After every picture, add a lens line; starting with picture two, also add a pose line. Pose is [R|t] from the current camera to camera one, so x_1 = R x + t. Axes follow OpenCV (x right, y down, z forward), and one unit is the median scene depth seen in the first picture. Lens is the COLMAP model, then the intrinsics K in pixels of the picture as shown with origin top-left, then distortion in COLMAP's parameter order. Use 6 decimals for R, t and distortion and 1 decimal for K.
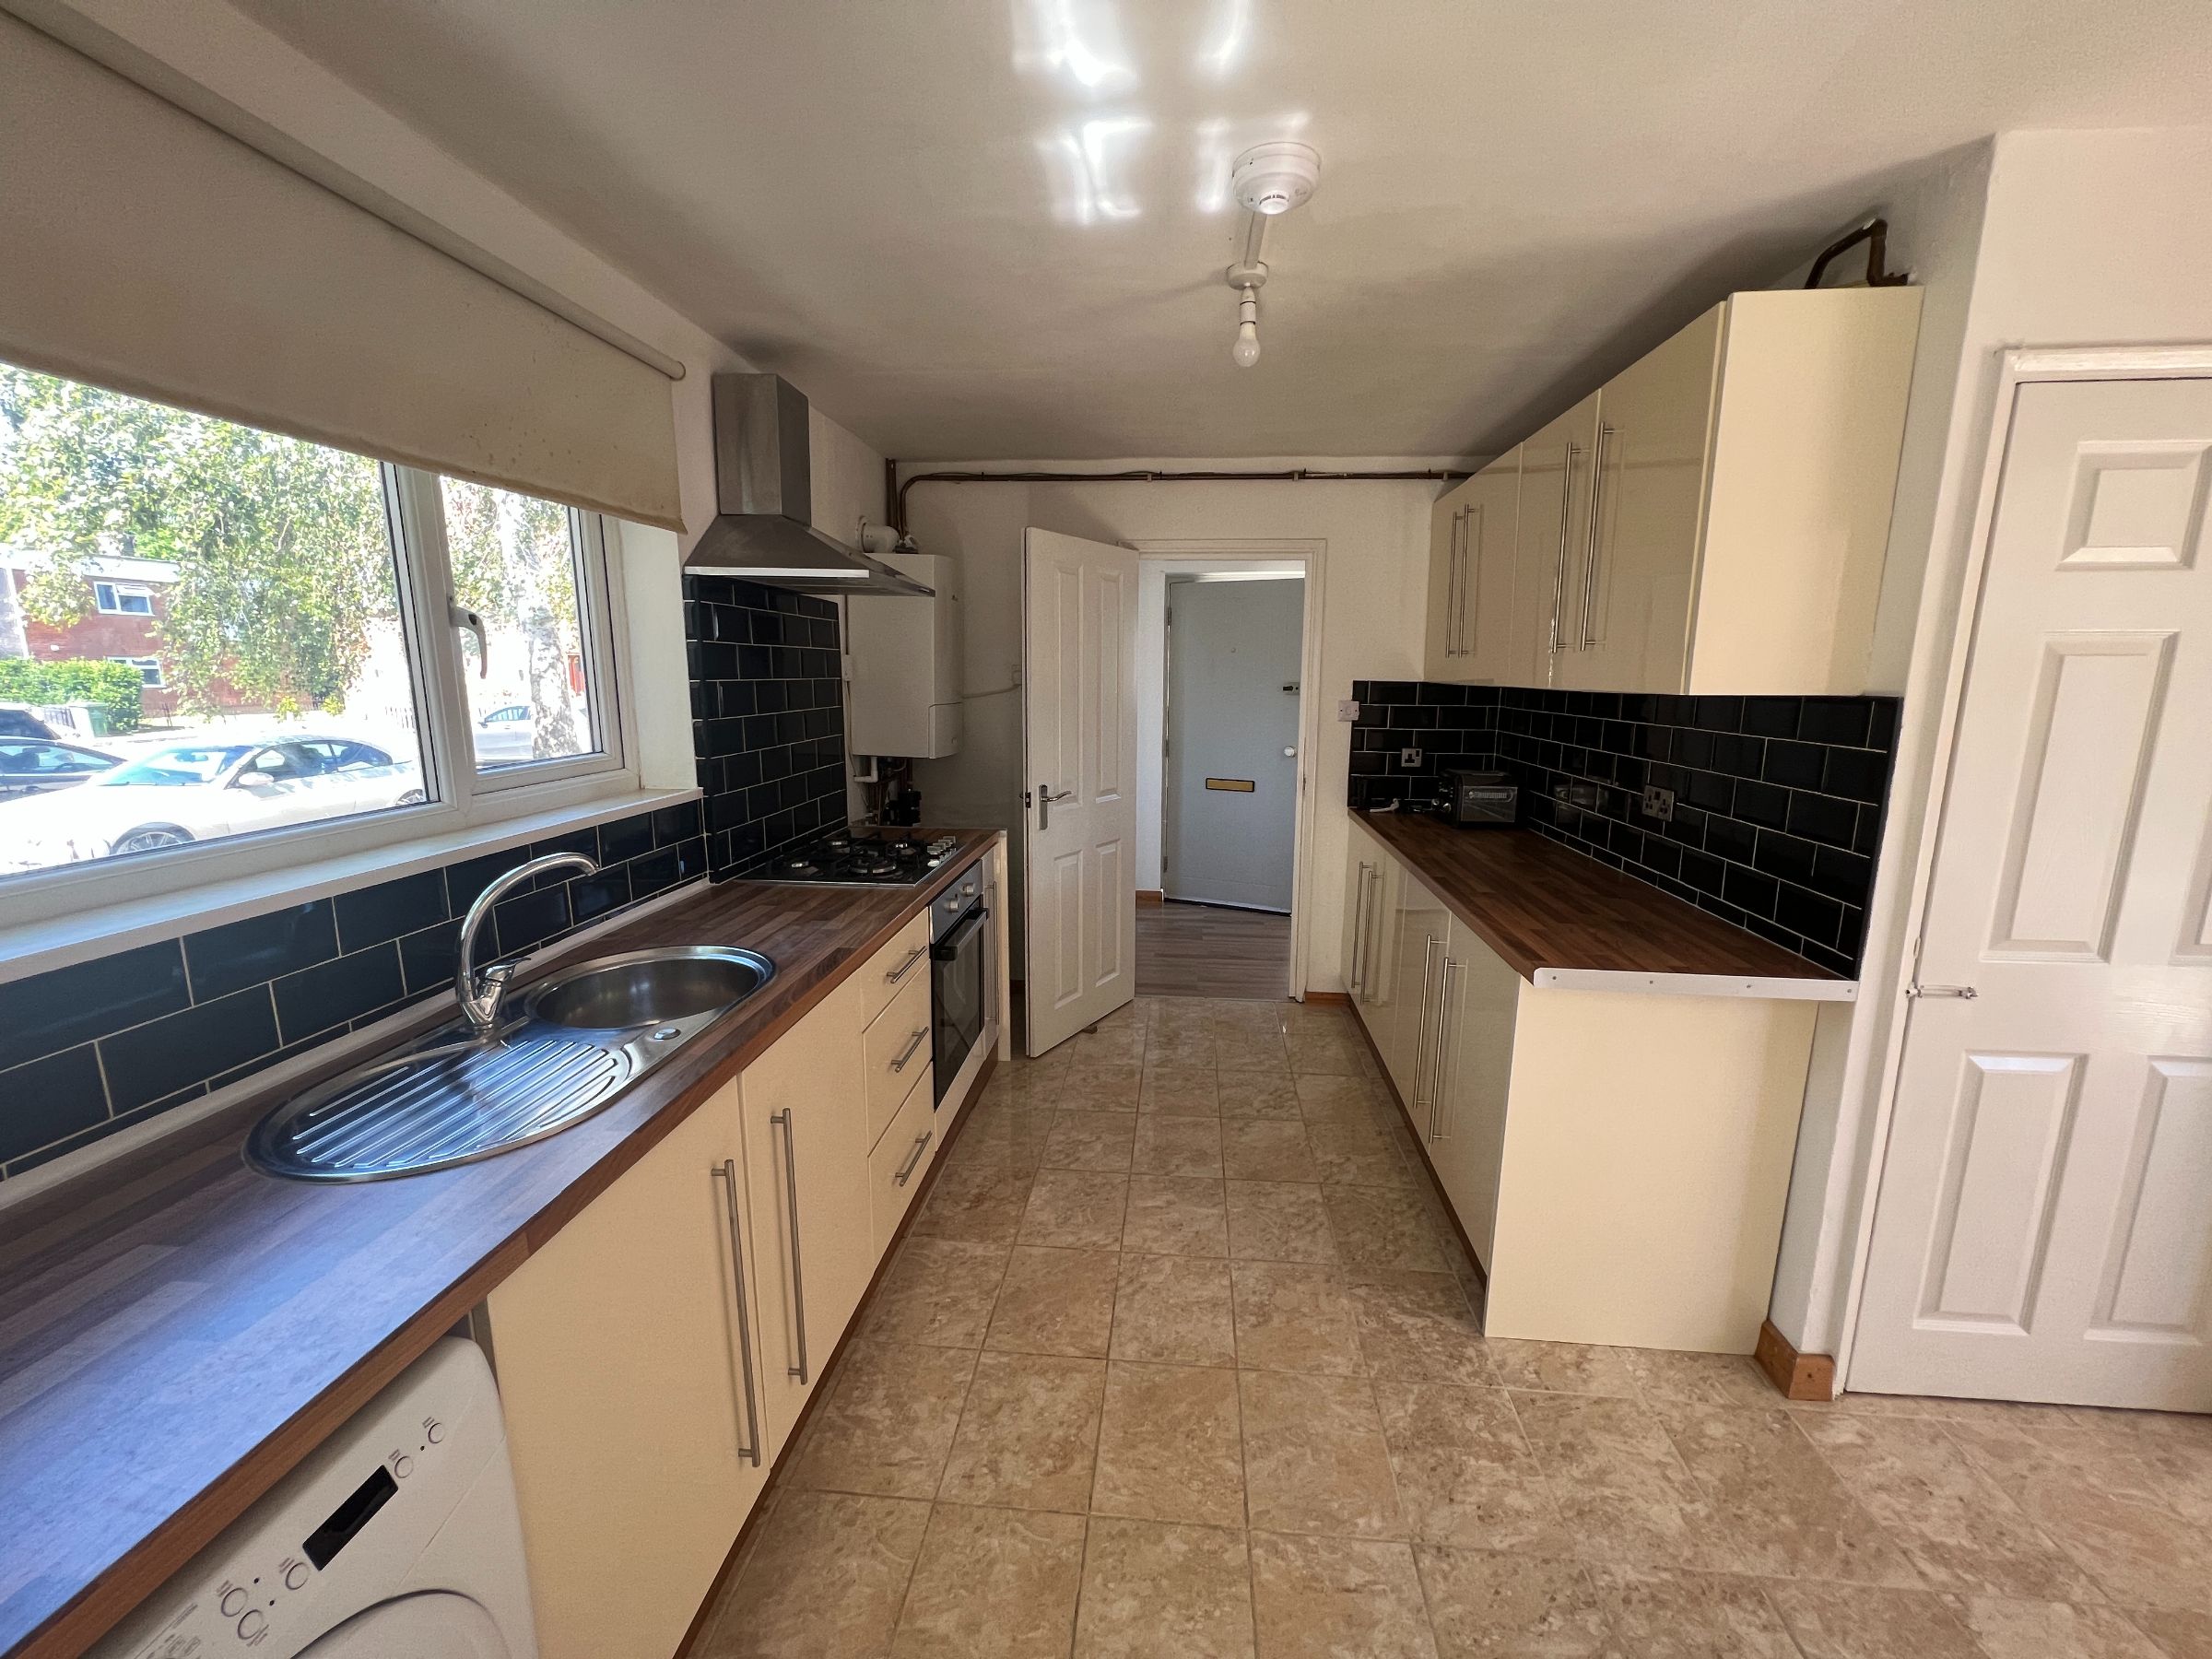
lens RADIAL K [[883.9, 0, 1107.8], [0, 883.9, 830.9], [0, 0, 1]] dist [-0.001385, 0.000849]
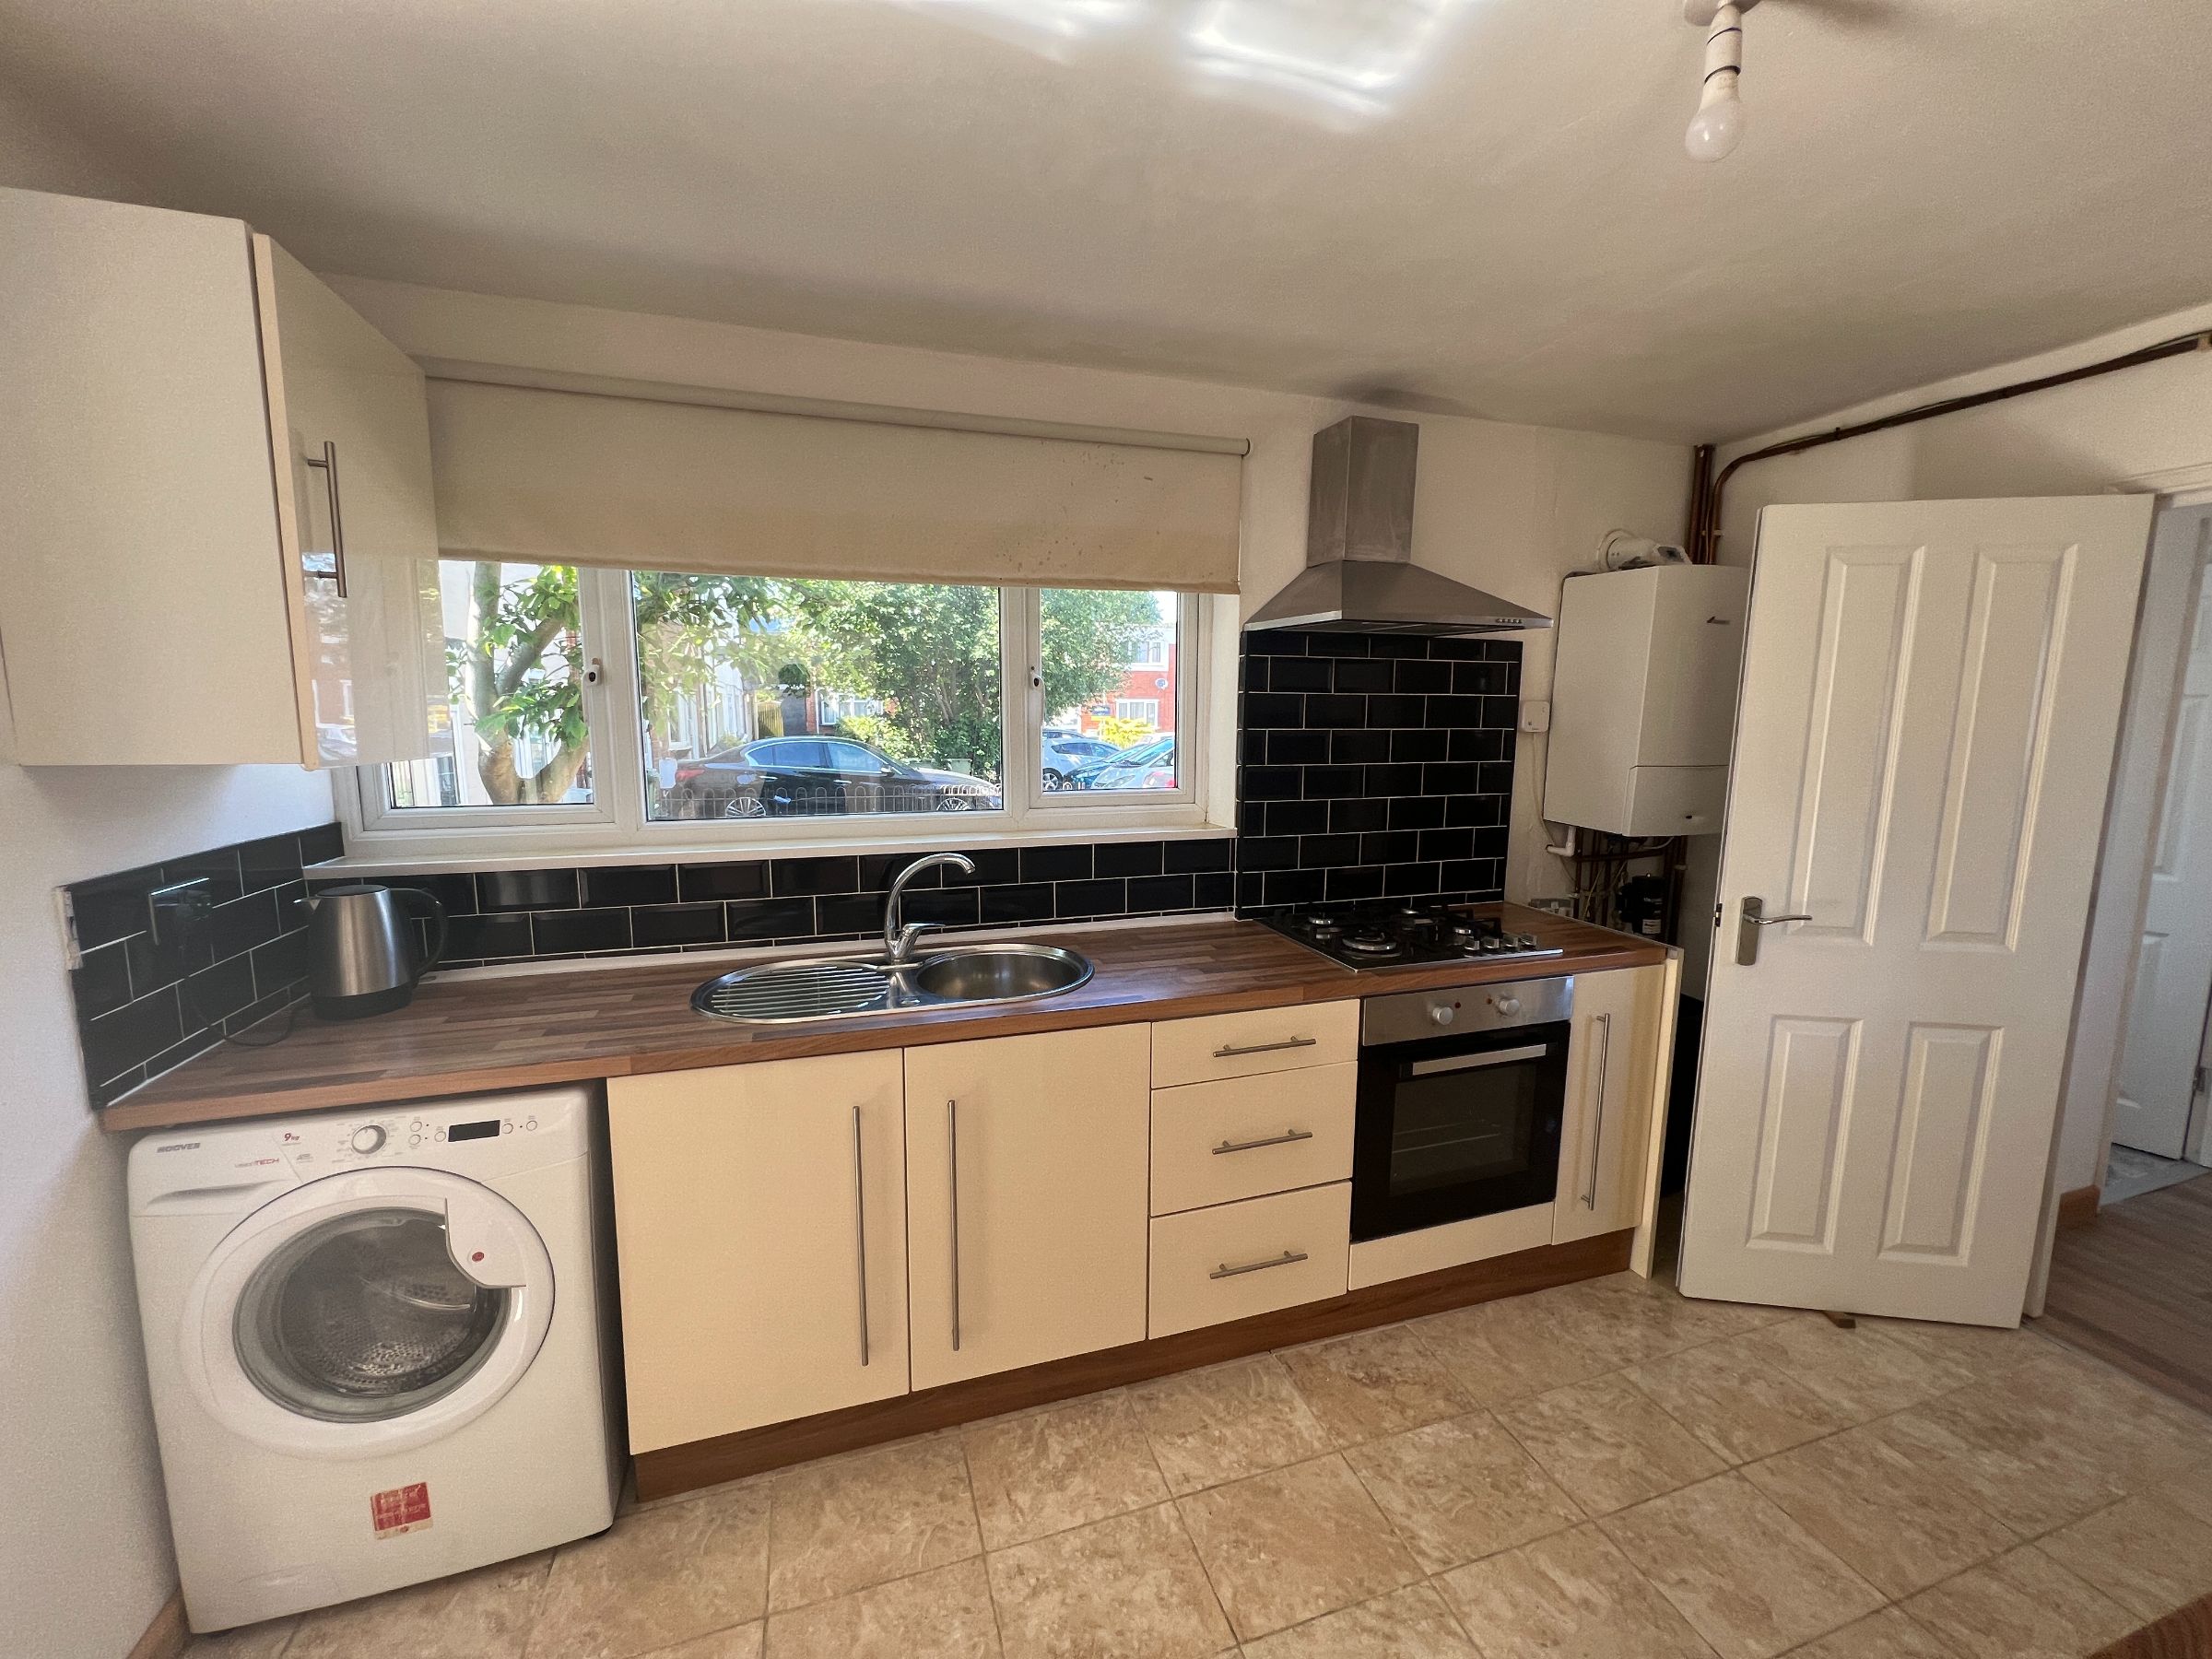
lens RADIAL K [[883.9, 0, 1105.7], [0, 883.9, 830.8], [0, 0, 1]] dist [-0.001385, 0.000849]
pose [[0.394497, 0.121039, -0.910890, 0.480563], [-0.165904, 0.984378, 0.058953, -0.087783], [0.903796, 0.127863, 0.408416, 0.445282]]
